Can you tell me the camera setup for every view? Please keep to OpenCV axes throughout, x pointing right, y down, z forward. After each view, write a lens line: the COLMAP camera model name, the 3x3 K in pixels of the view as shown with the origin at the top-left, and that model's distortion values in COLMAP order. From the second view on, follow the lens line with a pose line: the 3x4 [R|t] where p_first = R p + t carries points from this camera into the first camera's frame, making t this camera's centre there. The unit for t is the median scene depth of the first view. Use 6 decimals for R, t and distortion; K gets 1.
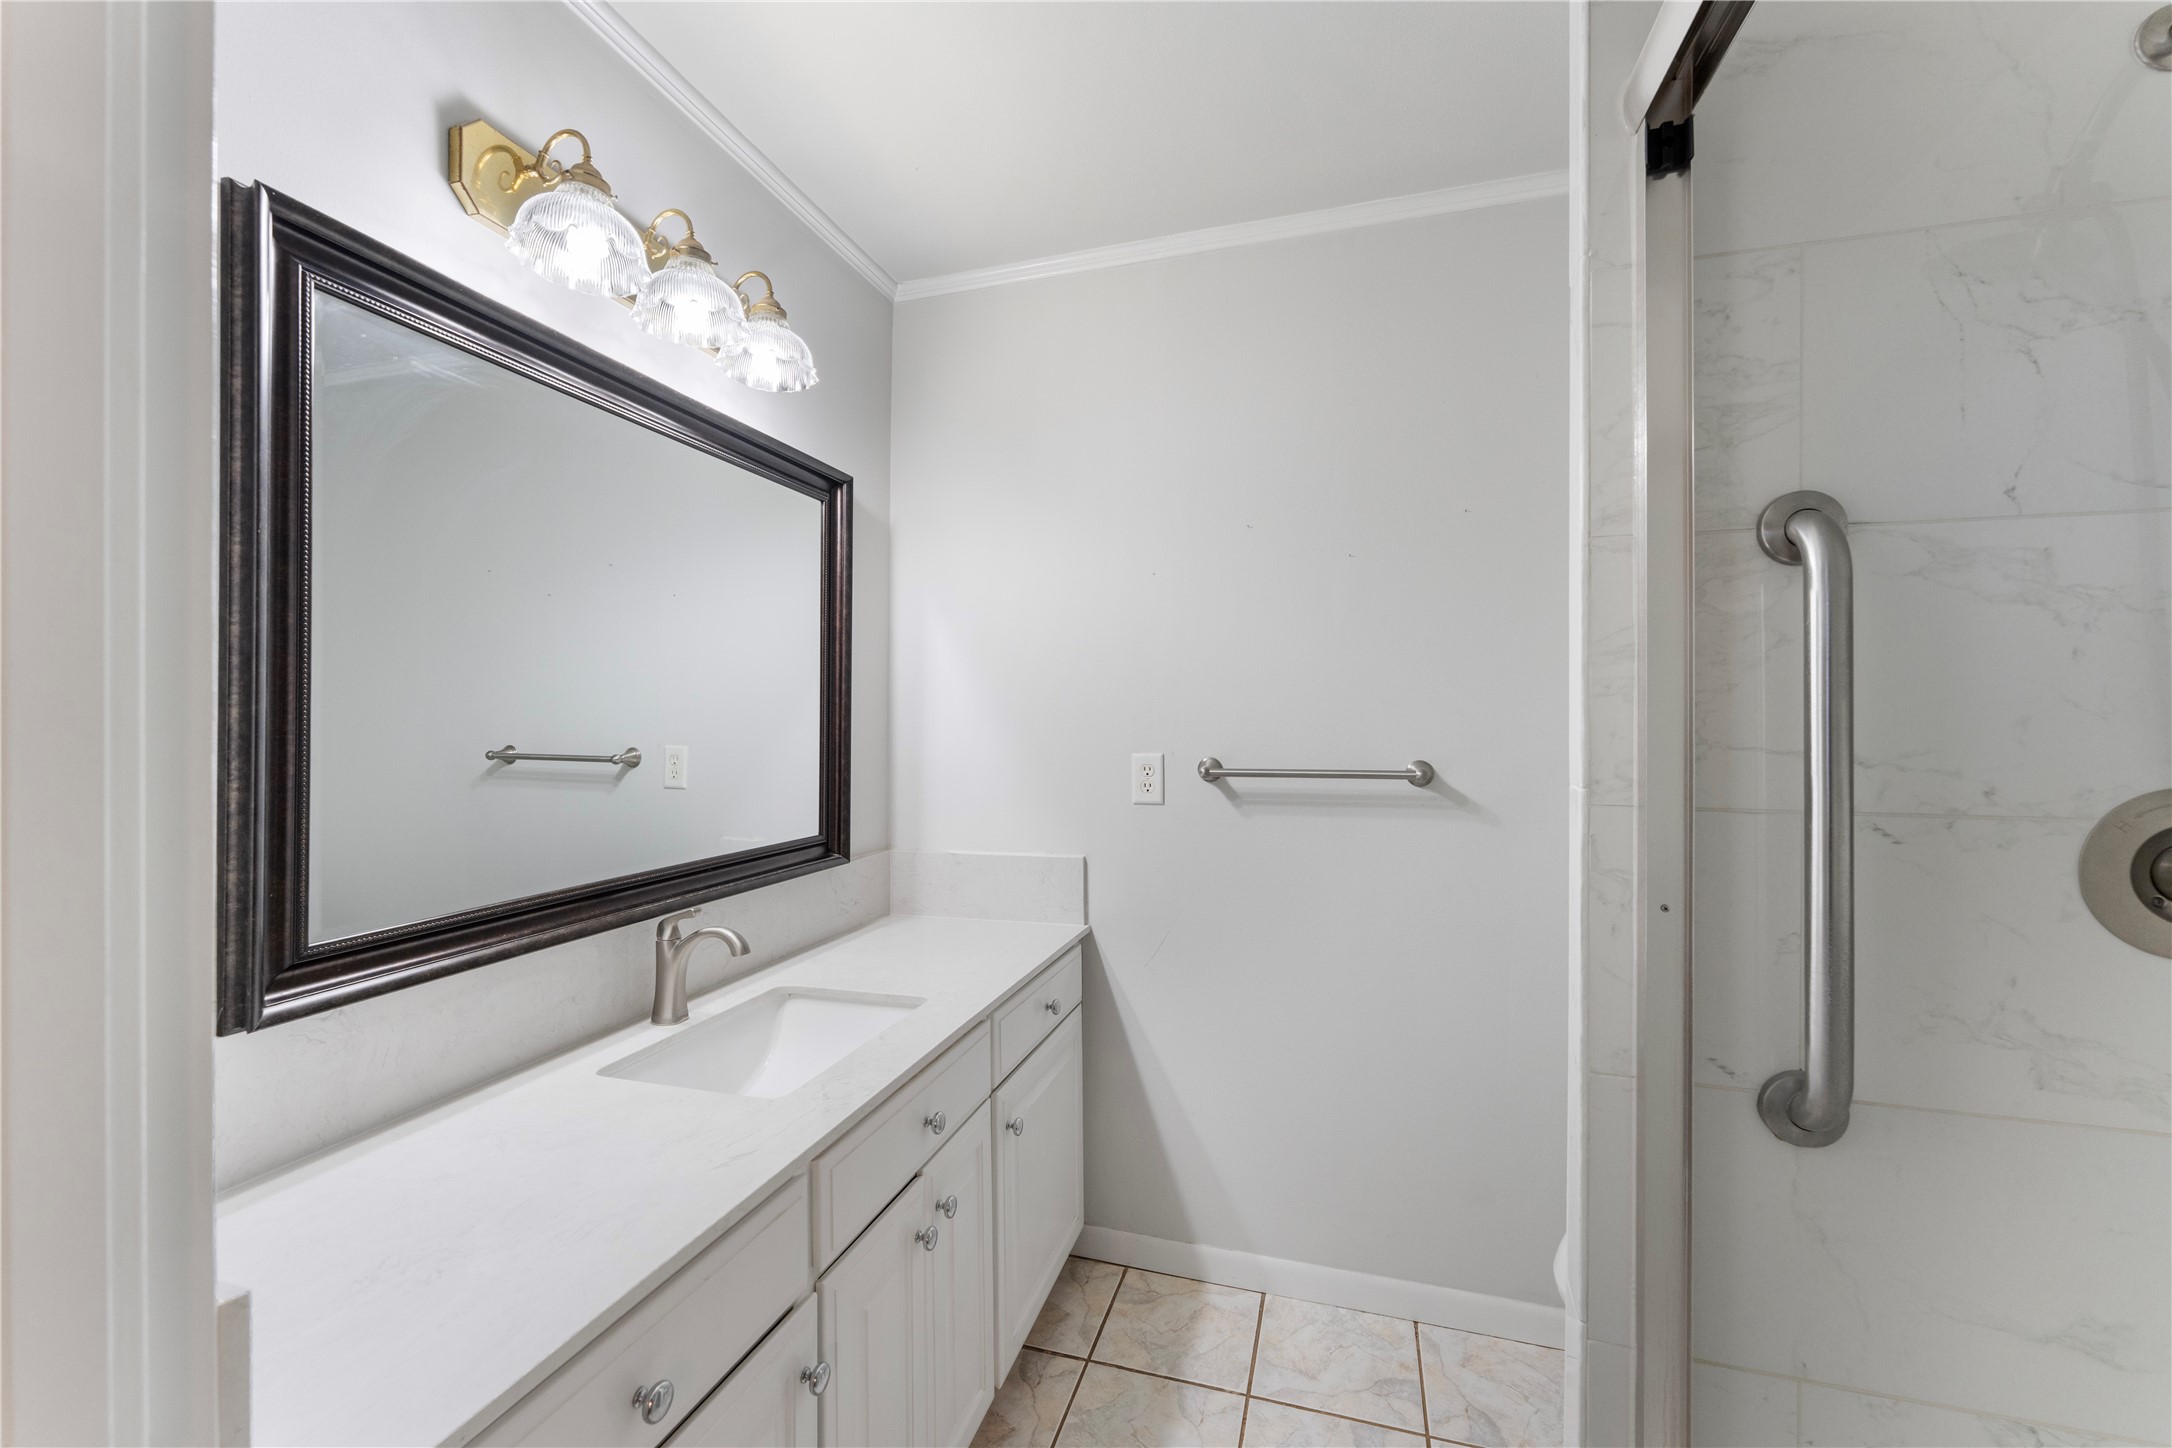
lens RADIAL K [[870.4, 0, 1080.4], [0, 870.4, 721.3], [0, 0, 1]] dist [-0.000659, 0.000495]
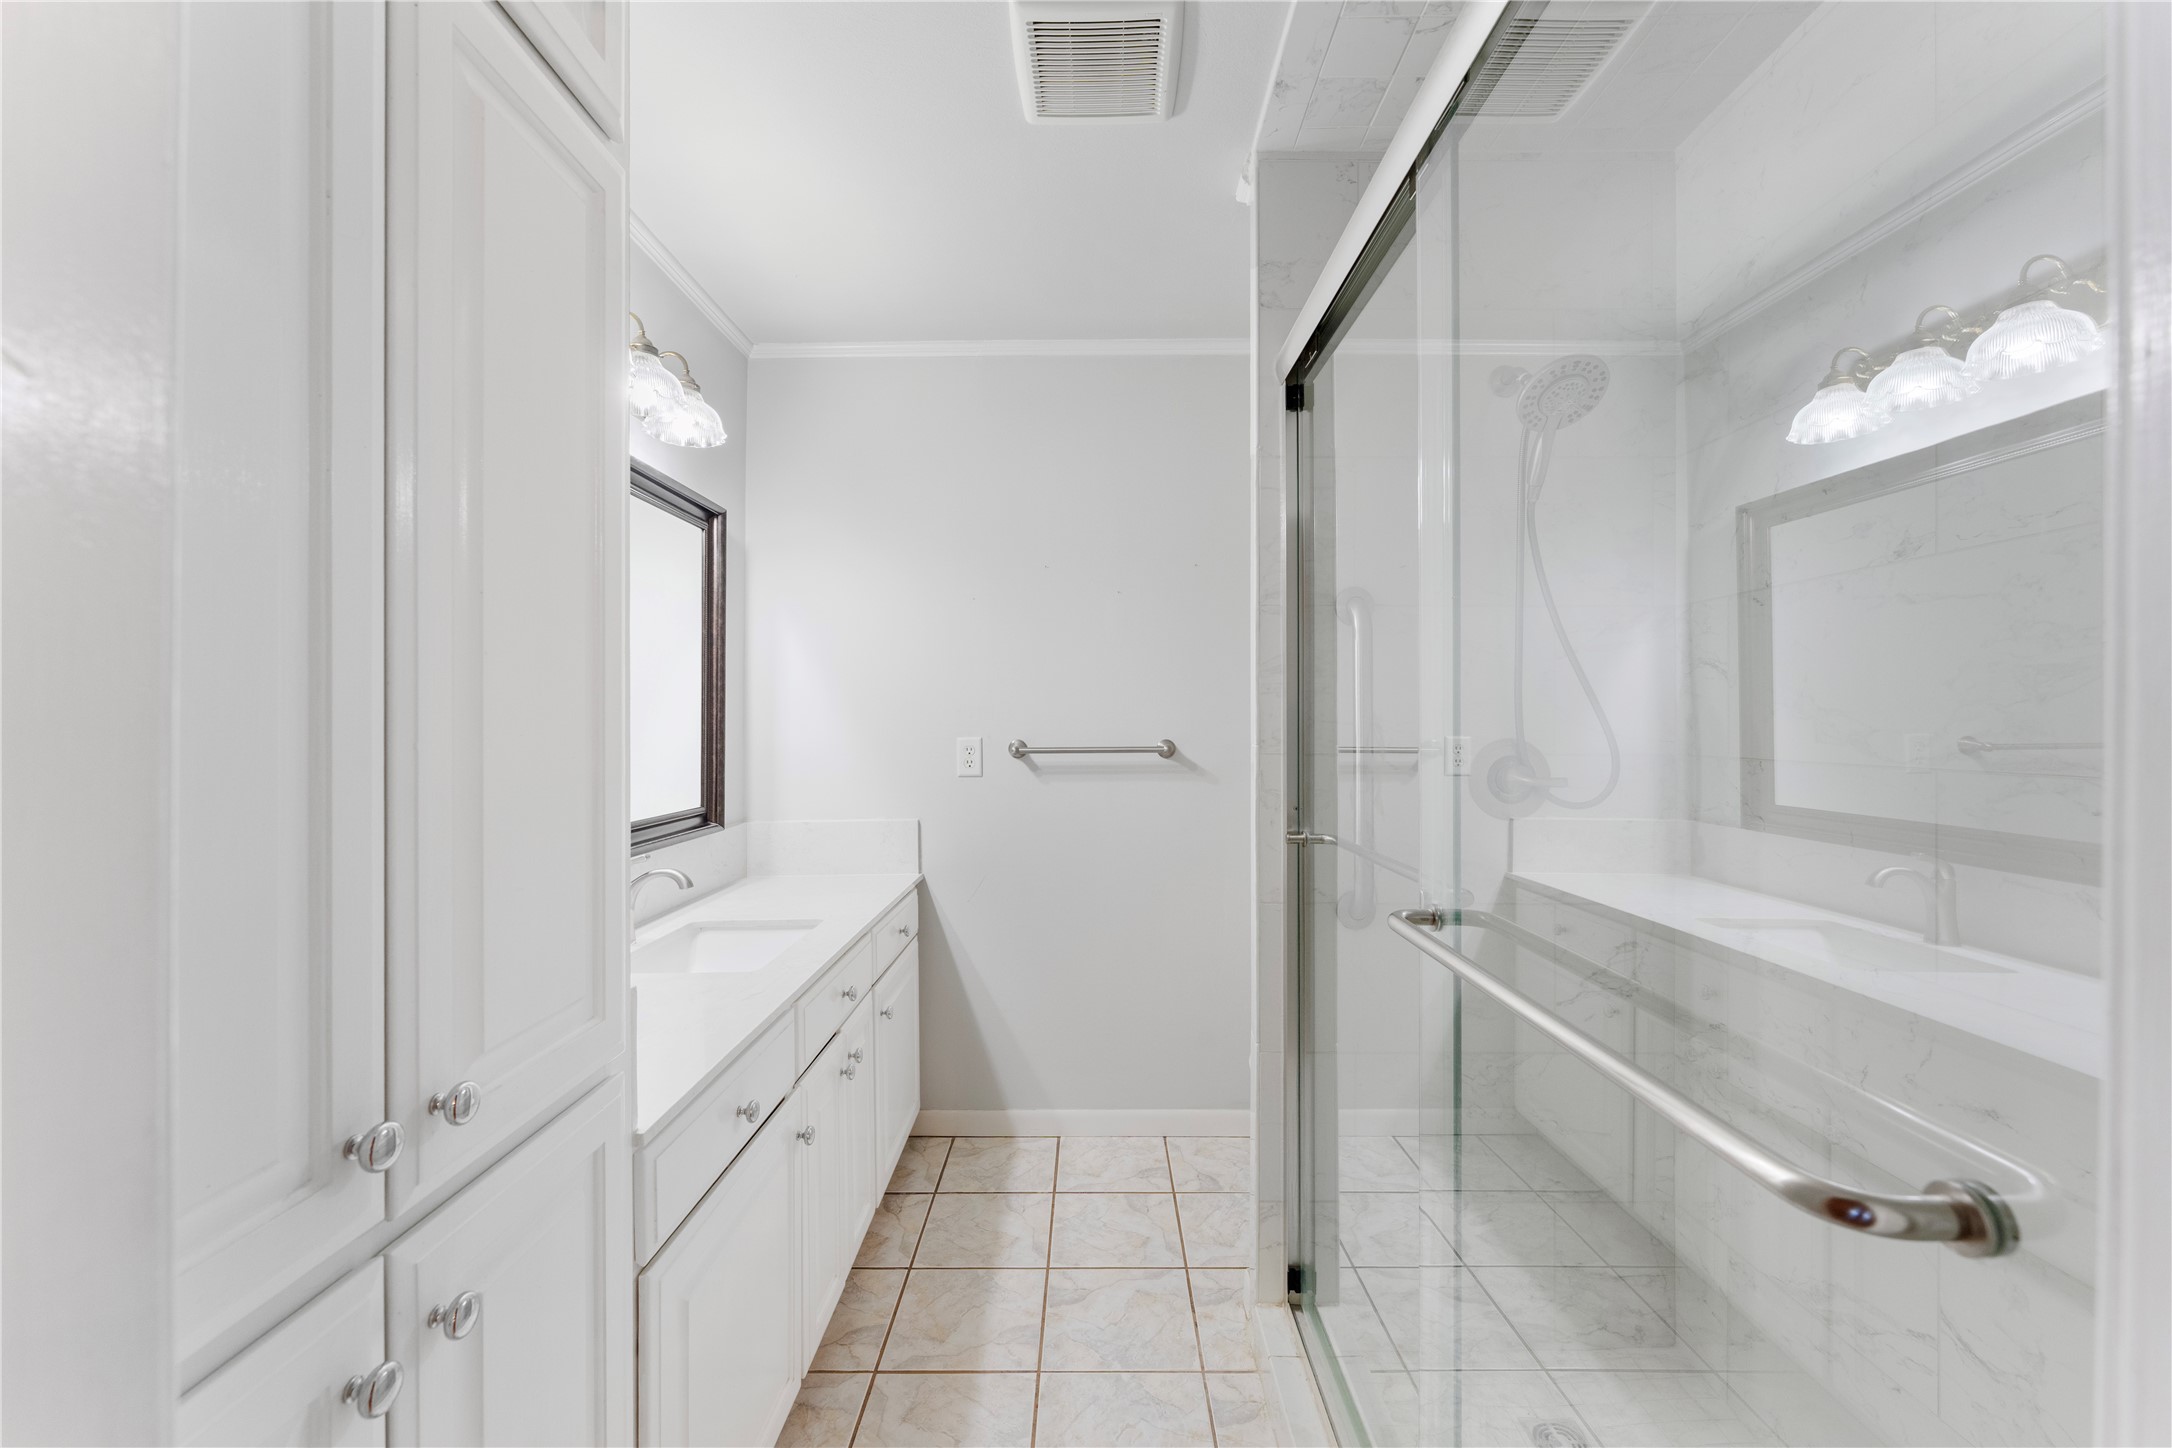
lens RADIAL K [[870.4, 0, 1086.7], [0, 870.4, 721.0], [0, 0, 1]] dist [-0.000659, 0.000495]
pose [[0.957631, -0.003632, 0.287975, -0.144929], [0.003327, 0.999993, 0.001549, 0.012937], [-0.287979, -0.000525, 0.957637, -0.326713]]
